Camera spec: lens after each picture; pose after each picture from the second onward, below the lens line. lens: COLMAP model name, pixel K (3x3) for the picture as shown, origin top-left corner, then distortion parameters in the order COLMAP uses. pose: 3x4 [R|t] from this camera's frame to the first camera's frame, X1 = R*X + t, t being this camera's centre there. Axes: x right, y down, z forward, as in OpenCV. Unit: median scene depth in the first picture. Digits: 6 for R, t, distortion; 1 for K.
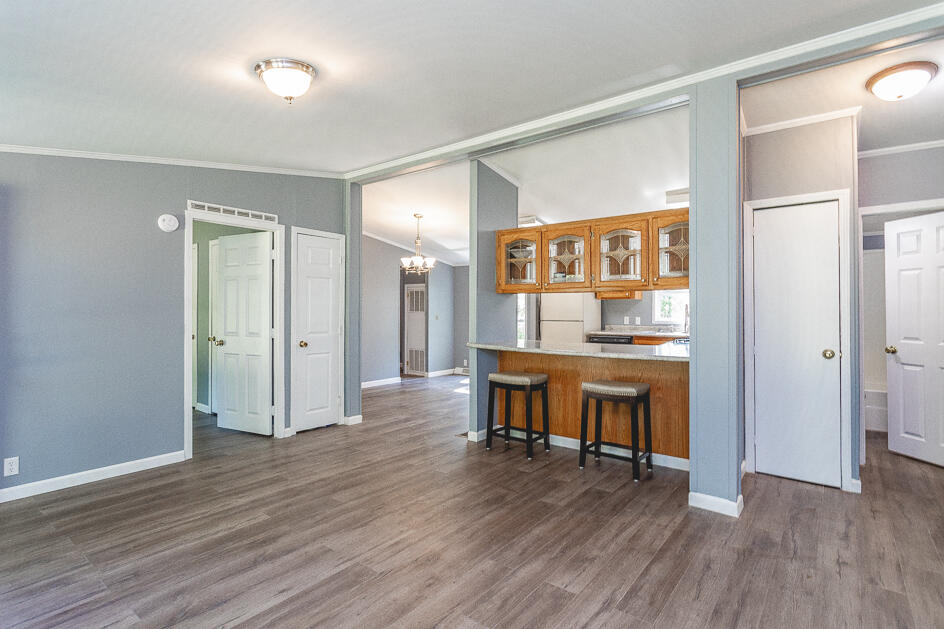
lens RADIAL K [[470.2, 0, 455.4], [0, 470.2, 309.3], [0, 0, 1]] dist [-0.005542, -0.000043]
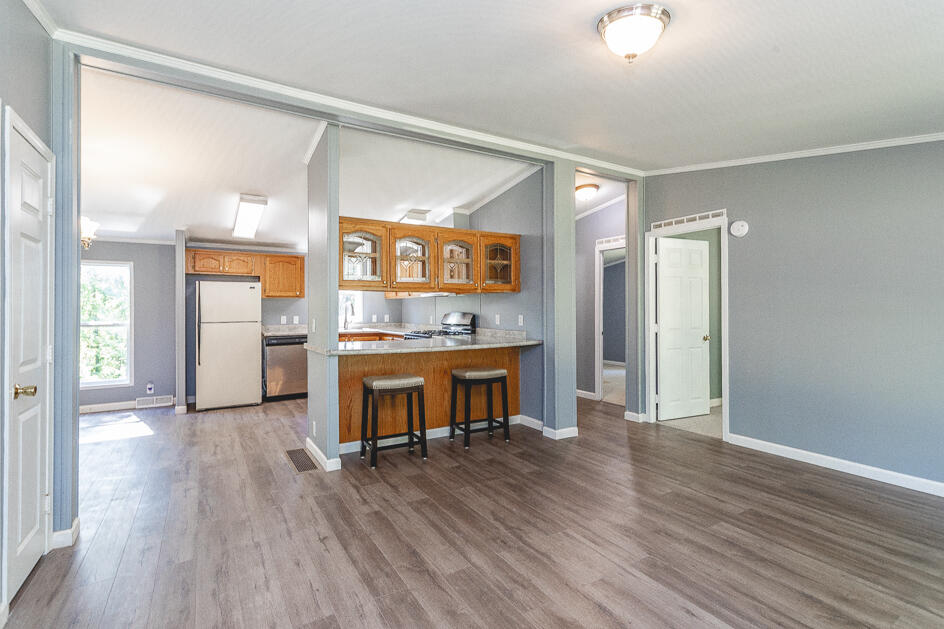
lens RADIAL K [[454.1, 0, 479.1], [0, 454.1, 307.1], [0, 0, 1]] dist [0.027037, 0.000460]
pose [[0.320427, 0.002863, 0.947269, -0.891028], [0.001735, 0.999992, -0.003609, 0.002743], [-0.947272, 0.002800, 0.320419, 0.723632]]
